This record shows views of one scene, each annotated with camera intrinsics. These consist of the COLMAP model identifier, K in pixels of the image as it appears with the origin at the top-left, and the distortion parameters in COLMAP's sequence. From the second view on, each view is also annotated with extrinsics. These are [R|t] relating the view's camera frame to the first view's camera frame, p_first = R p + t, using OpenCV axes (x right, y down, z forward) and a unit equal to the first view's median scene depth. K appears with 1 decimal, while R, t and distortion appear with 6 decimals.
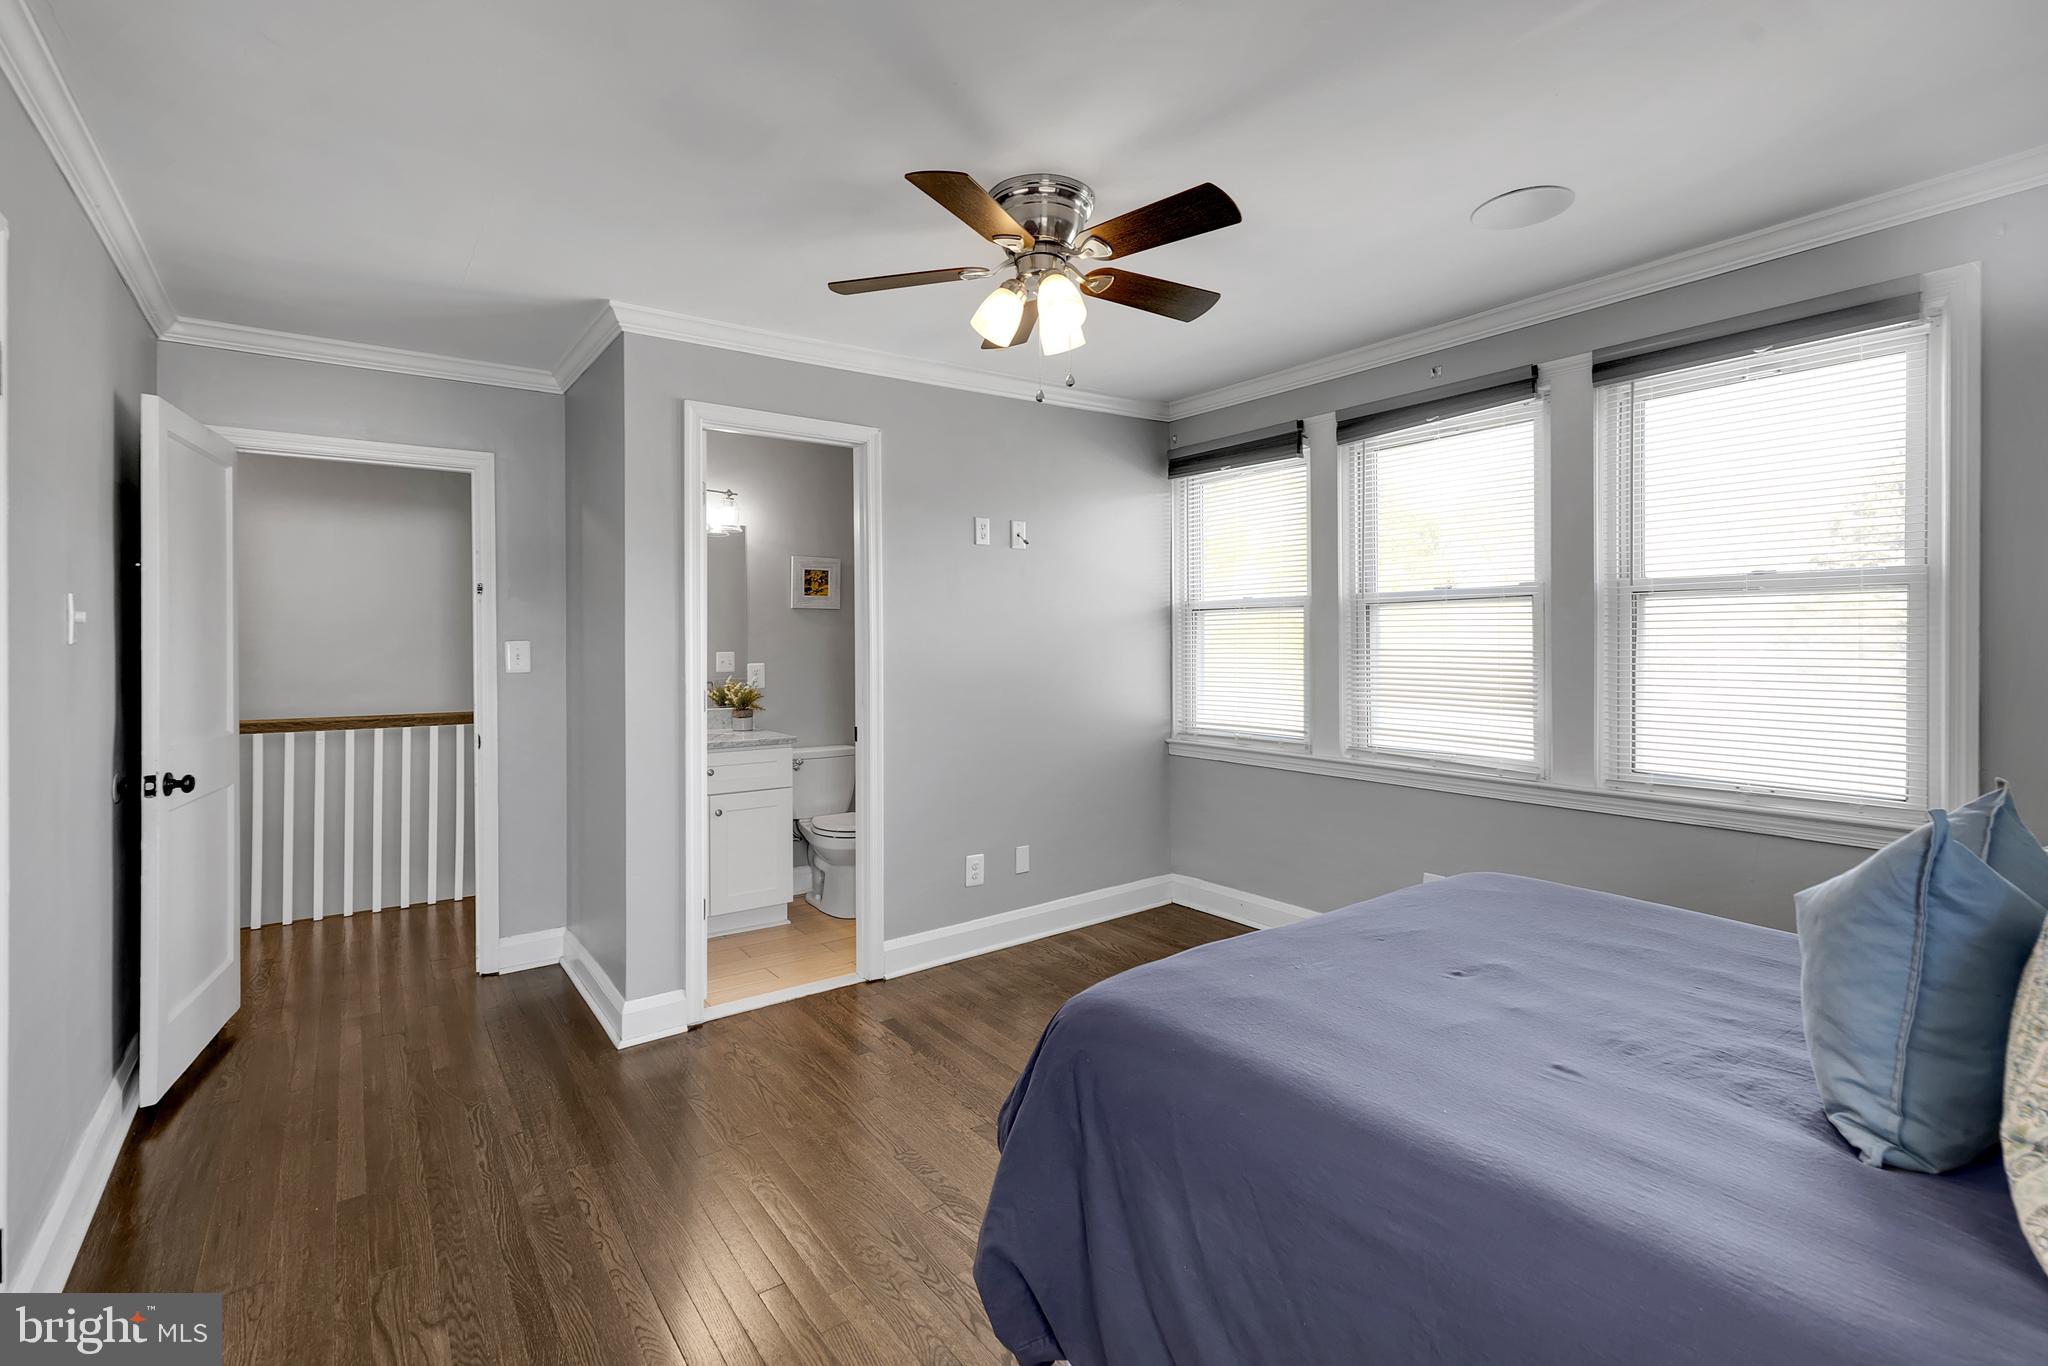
lens RADIAL K [[924.9, 0, 1030.4], [0, 924.9, 657.4], [0, 0, 1]] dist [-0.011999, -0.000548]
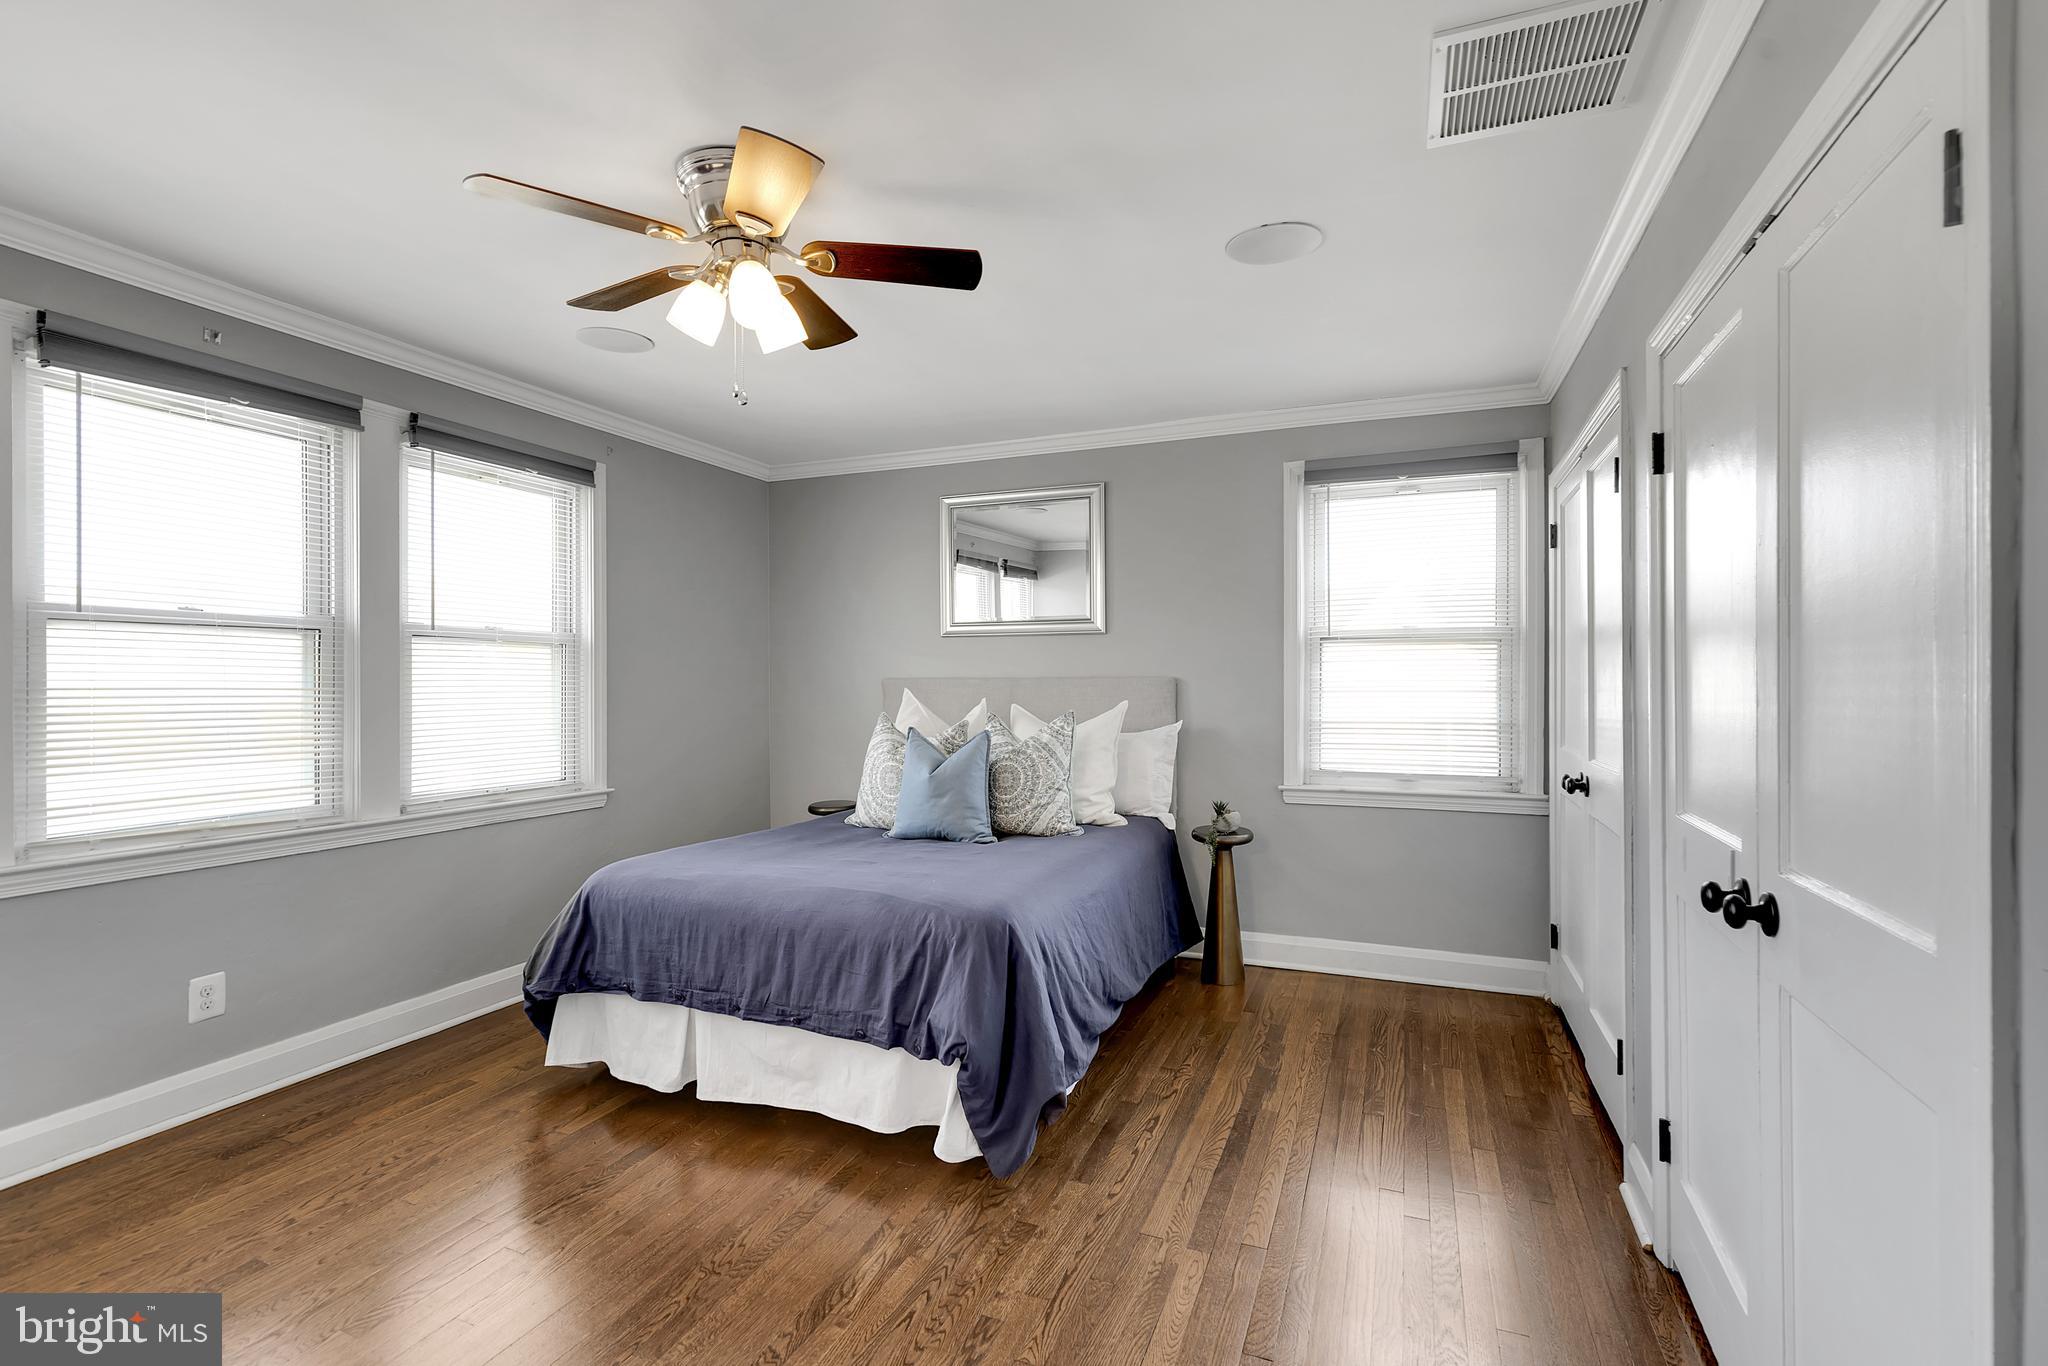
lens RADIAL K [[916.1, 0, 1024.6], [0, 916.1, 674.9], [0, 0, 1]] dist [0.008280, -0.000062]
pose [[-0.515027, 0.007789, 0.857139, -0.662621], [0.015653, 0.999877, 0.000320, -0.009865], [-0.857031, 0.013582, -0.515086, 0.899272]]
